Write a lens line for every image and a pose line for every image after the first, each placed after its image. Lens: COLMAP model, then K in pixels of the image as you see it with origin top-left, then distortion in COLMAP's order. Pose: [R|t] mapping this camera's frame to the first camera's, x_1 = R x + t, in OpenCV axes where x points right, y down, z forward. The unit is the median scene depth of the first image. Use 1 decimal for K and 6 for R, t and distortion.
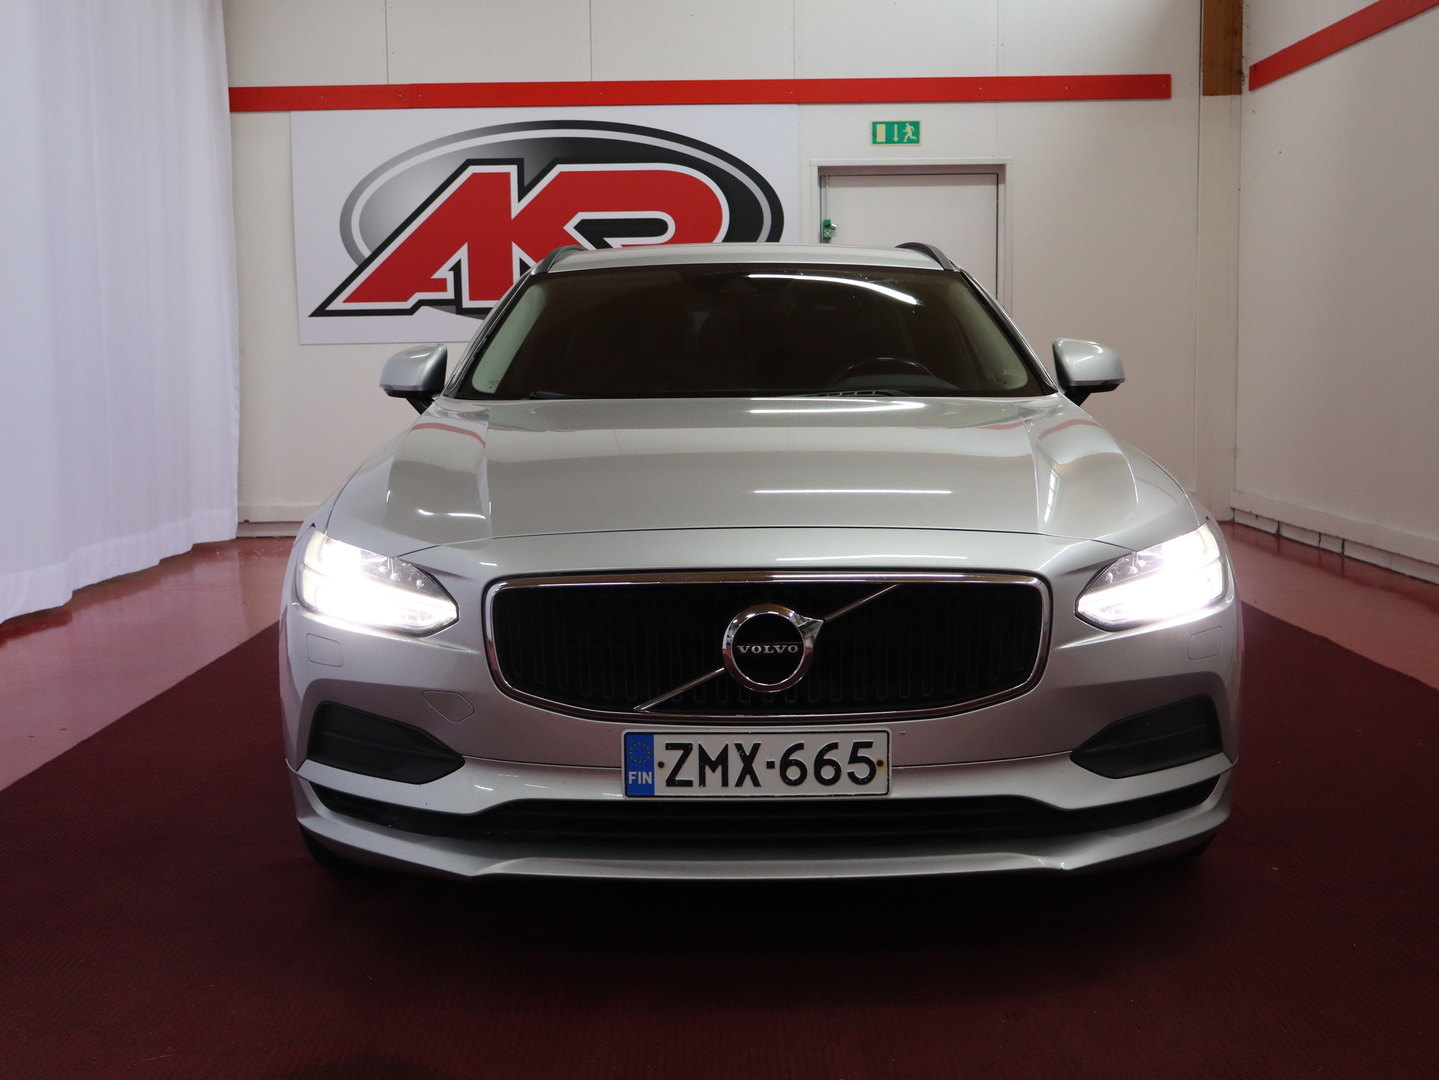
lens RADIAL K [[1734.9, 0, 719.5], [0, 1734.9, 540.0], [0, 0, 1]] dist [0.008935, 0.022631]
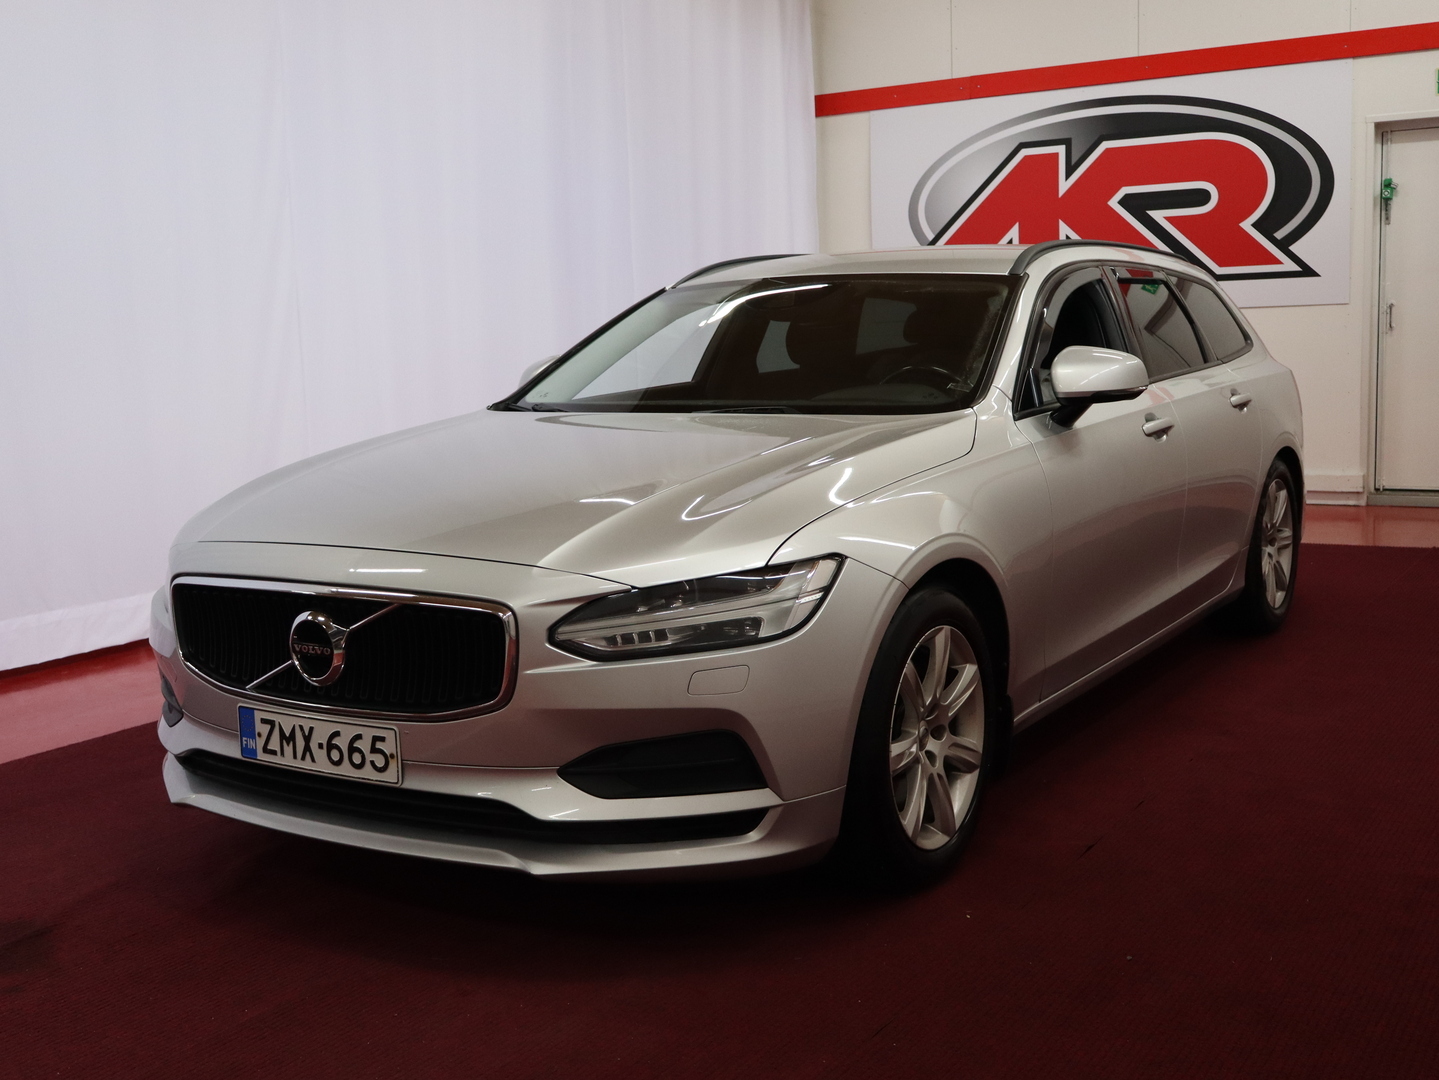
lens RADIAL K [[1629.5, 0, 719.5], [0, 1629.5, 540.0], [0, 0, 1]] dist [0.020346, -0.007954]
pose [[0.845537, 0.057491, -0.530813, 0.813083], [-0.035670, 0.998047, 0.051277, -0.075913], [0.532725, -0.024422, 0.845936, 0.190048]]
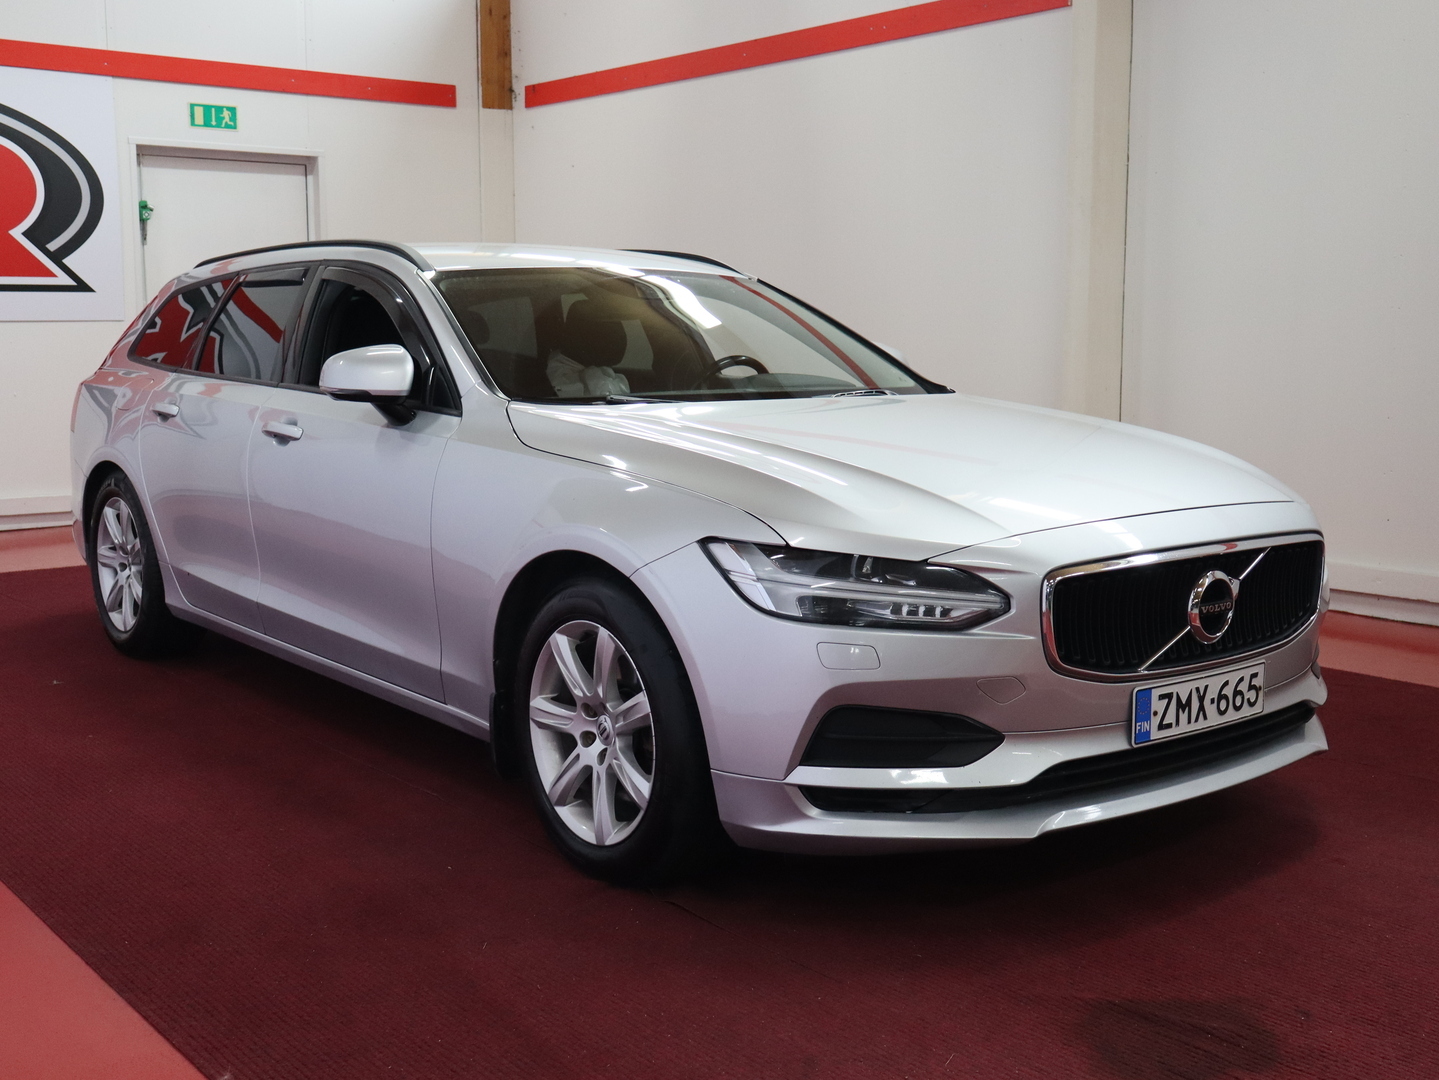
lens RADIAL K [[1629.5, 0, 719.5], [0, 1629.5, 540.0], [0, 0, 1]] dist [0.020346, -0.007954]
pose [[0.781226, -0.075427, 0.619674, -0.916099], [0.061128, 0.997146, 0.044309, -0.055326], [-0.621248, 0.003264, 0.783608, 0.292325]]
